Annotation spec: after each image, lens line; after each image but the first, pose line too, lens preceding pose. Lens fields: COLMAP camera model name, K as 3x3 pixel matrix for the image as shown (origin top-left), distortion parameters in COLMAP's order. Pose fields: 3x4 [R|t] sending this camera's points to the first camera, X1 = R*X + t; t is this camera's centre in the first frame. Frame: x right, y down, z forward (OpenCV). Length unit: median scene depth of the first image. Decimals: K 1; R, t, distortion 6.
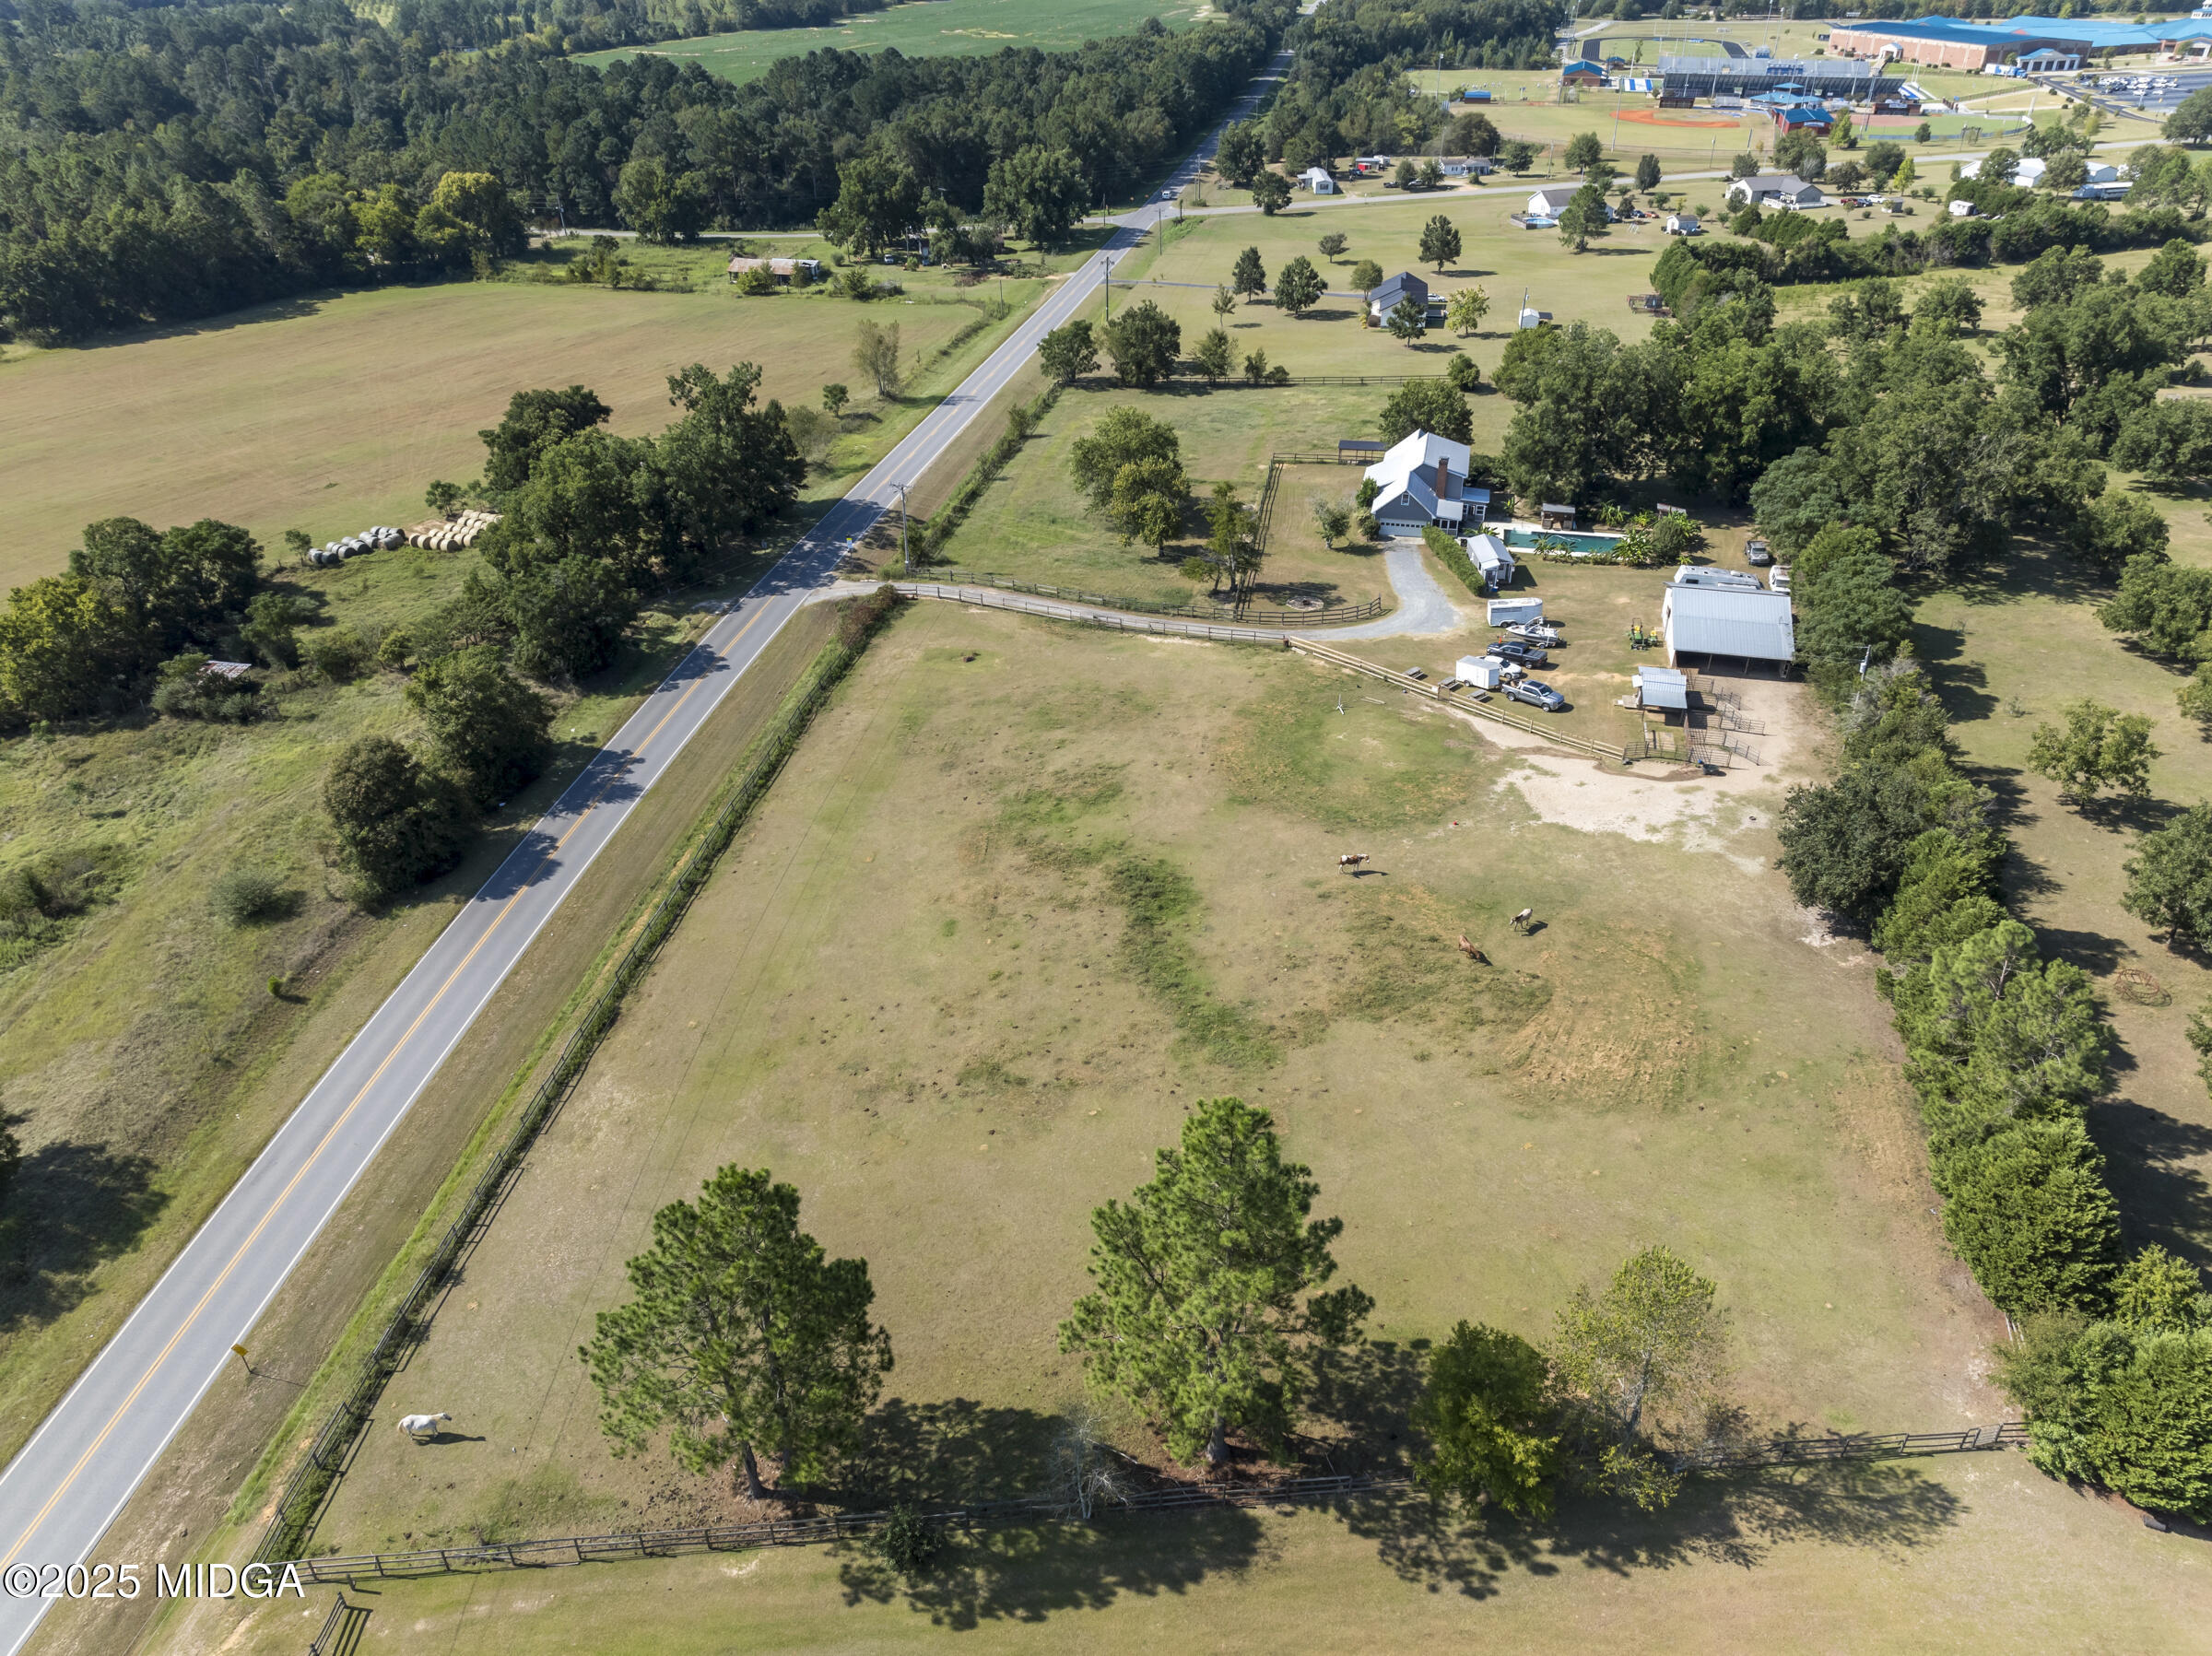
lens RADIAL K [[1547.2, 0, 1105.1], [0, 1547.2, 842.5], [0, 0, 1]] dist [-0.005037, -0.002702]
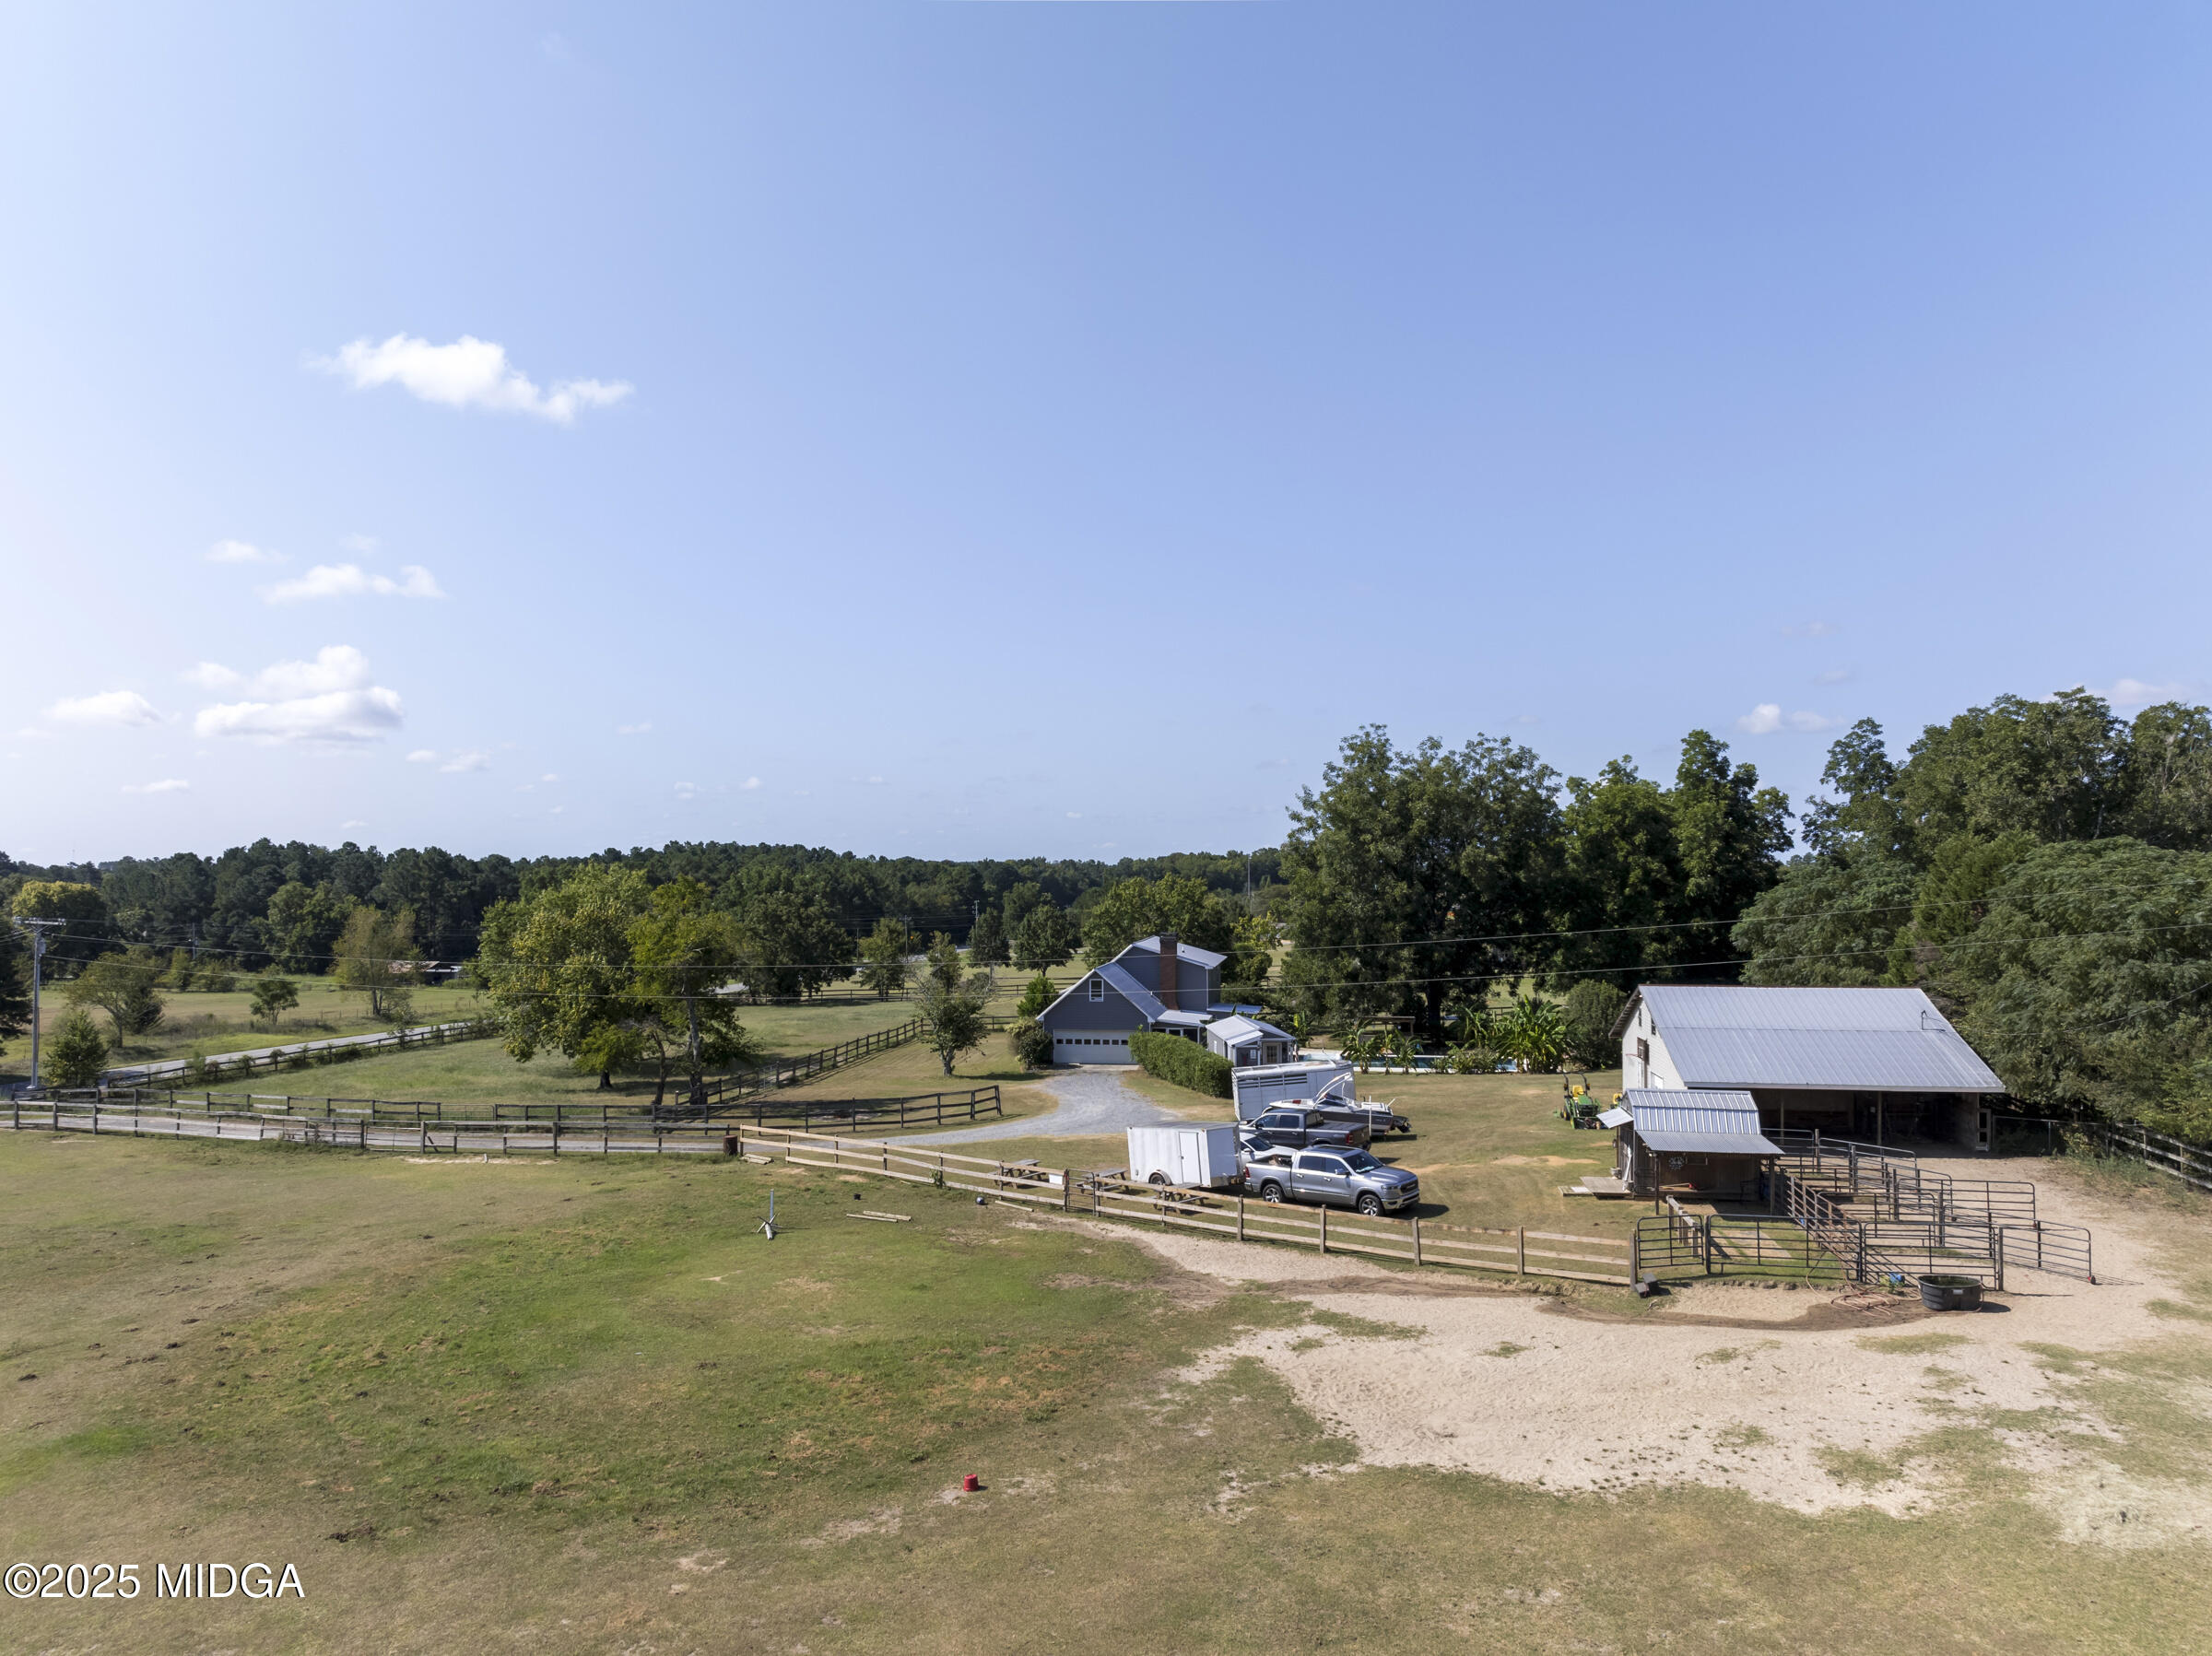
lens RADIAL K [[1547.2, 0, 1106.8], [0, 1547.2, 838.4], [0, 0, 1]] dist [-0.005037, -0.002702]
pose [[0.997143, 0.003830, 0.075439, 0.177062], [0.037729, 0.839954, -0.541344, 0.023362], [-0.065439, 0.542644, 0.837410, 0.592987]]
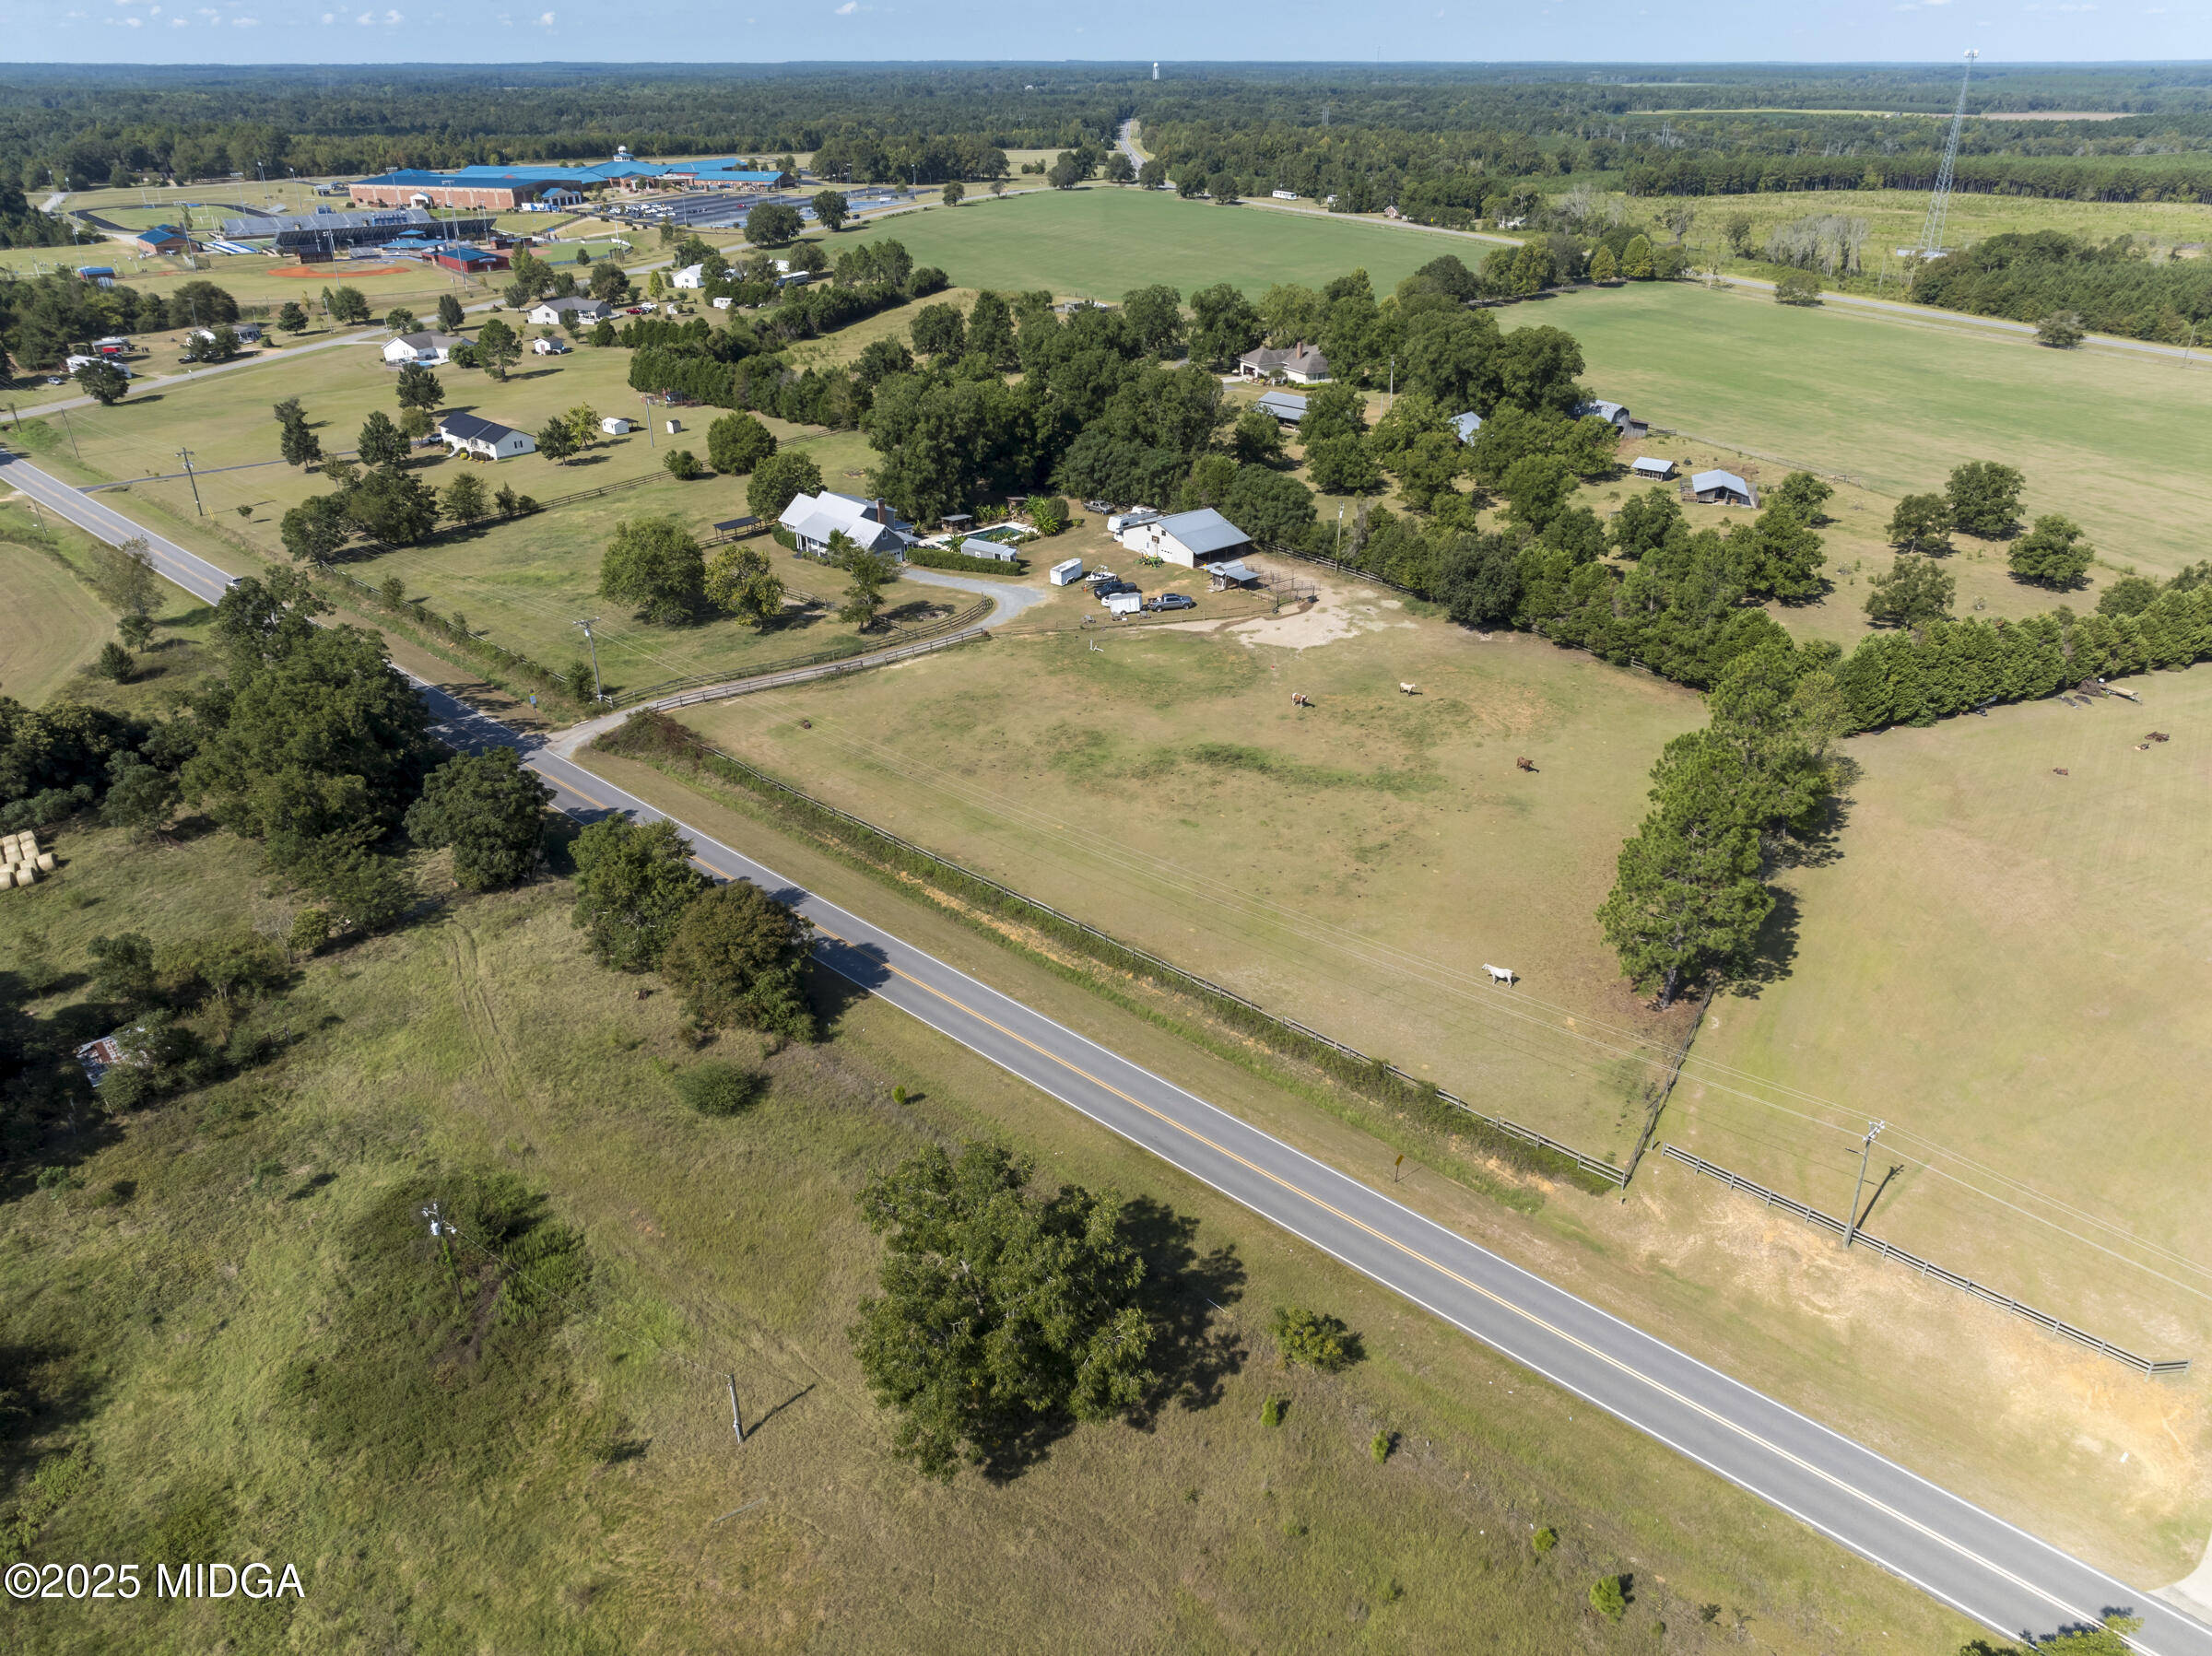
lens RADIAL K [[1547.2, 0, 1107.0], [0, 1547.2, 832.9], [0, 0, 1]] dist [-0.005037, -0.002702]
pose [[0.576145, -0.363973, 0.731834, -0.770409], [0.428024, 0.897143, 0.109222, -0.076398], [-0.696314, 0.250315, 0.672674, 0.126122]]
